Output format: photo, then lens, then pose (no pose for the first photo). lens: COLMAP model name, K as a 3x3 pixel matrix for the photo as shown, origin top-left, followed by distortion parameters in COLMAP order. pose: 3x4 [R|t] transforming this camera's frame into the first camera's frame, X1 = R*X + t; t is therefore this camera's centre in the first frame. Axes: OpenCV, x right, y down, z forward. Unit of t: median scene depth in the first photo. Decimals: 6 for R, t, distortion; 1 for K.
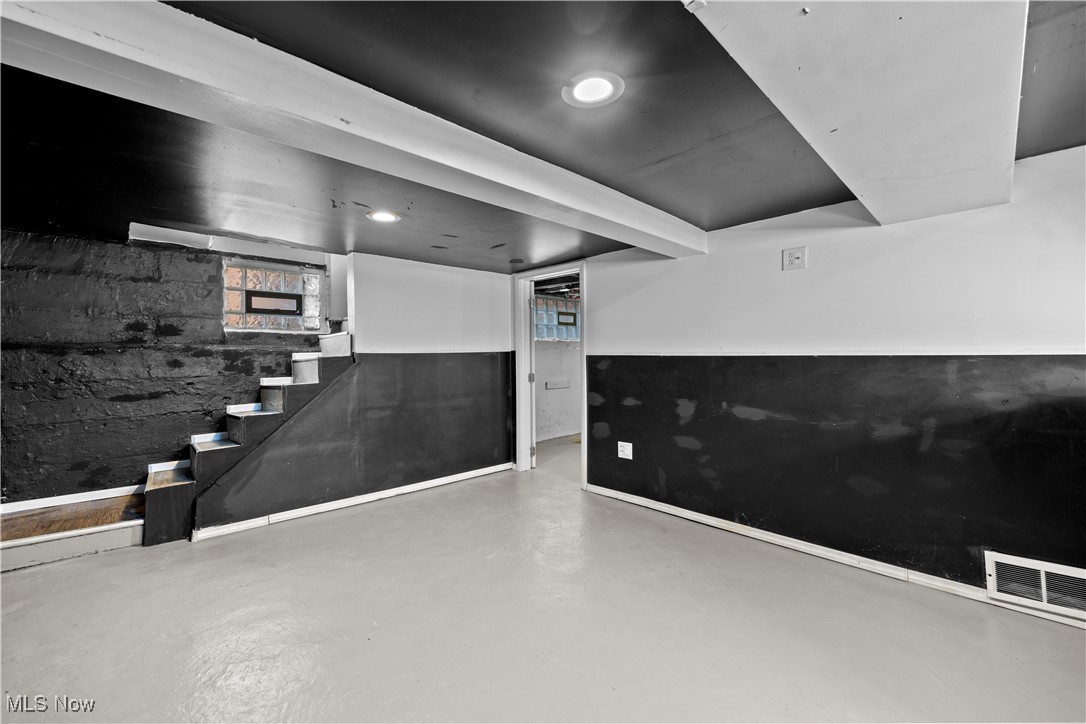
lens RADIAL K [[443.4, 0, 540.6], [0, 443.4, 355.9], [0, 0, 1]] dist [0.001917, -0.001188]
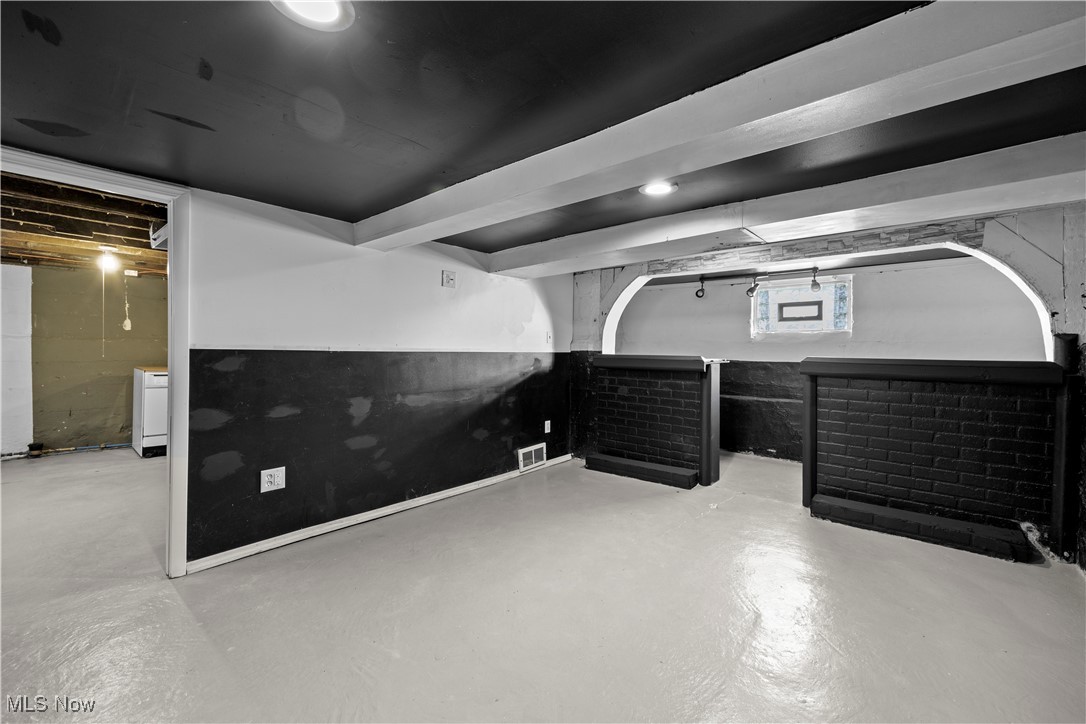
lens RADIAL K [[443.4, 0, 543.0], [0, 443.4, 356.1], [0, 0, 1]] dist [0.001917, -0.001188]
pose [[-0.089270, -0.002899, 0.996003, -0.653403], [-0.003577, 0.999990, 0.002590, 0.006477], [-0.996001, -0.003331, -0.089279, 0.700414]]
